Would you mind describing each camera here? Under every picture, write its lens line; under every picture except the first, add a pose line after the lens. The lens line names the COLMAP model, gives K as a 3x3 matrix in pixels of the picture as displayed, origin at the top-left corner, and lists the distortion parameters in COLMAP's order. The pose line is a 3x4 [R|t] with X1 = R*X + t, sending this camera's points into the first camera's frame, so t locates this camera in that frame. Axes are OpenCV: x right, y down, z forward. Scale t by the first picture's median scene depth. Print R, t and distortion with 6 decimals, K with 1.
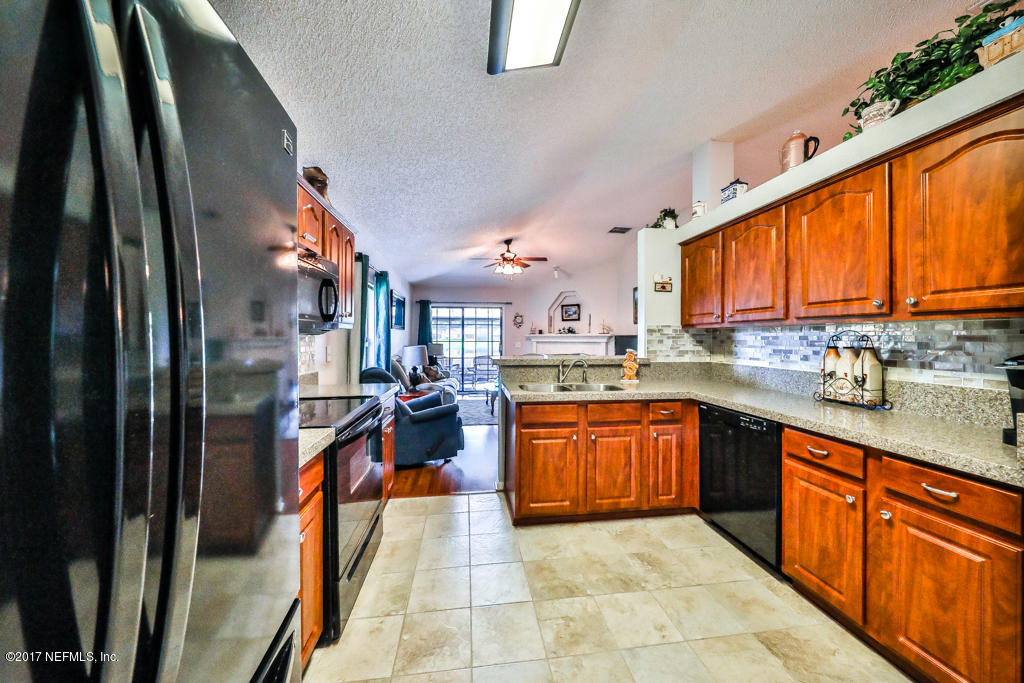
lens RADIAL K [[345.9, 0, 517.8], [0, 345.9, 336.3], [0, 0, 1]] dist [-0.001313, -0.000964]
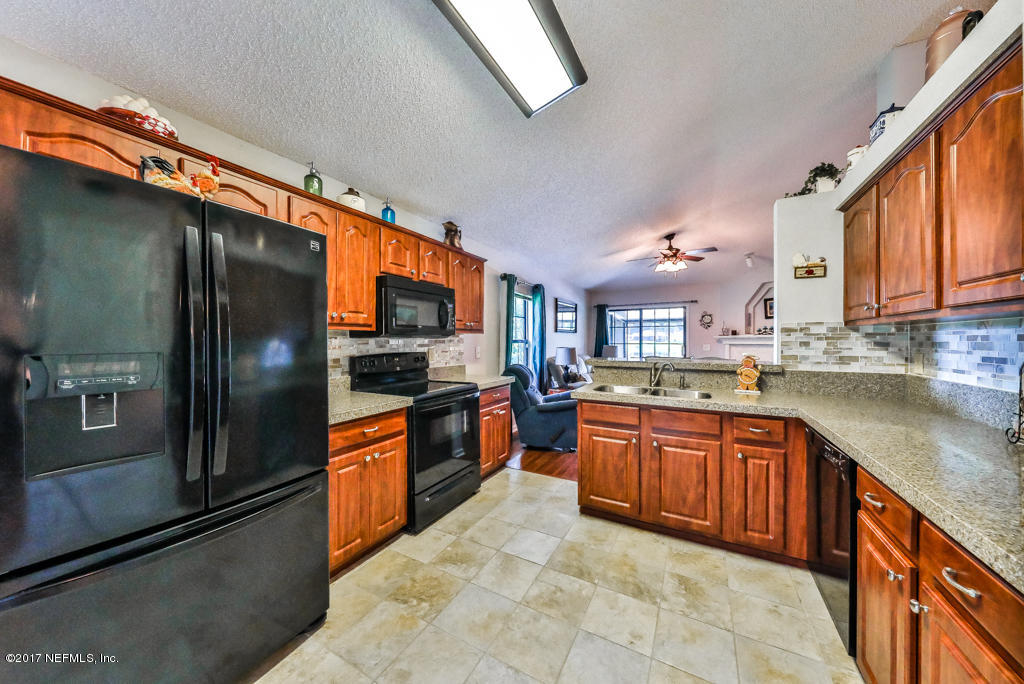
lens RADIAL K [[345.9, 0, 518.2], [0, 345.9, 341.5], [0, 0, 1]] dist [-0.001313, -0.000964]
pose [[0.802791, -0.001310, -0.596259, 0.390585], [0.005856, 0.999967, 0.005688, 0.002134], [0.596231, -0.008058, 0.802772, 0.012475]]
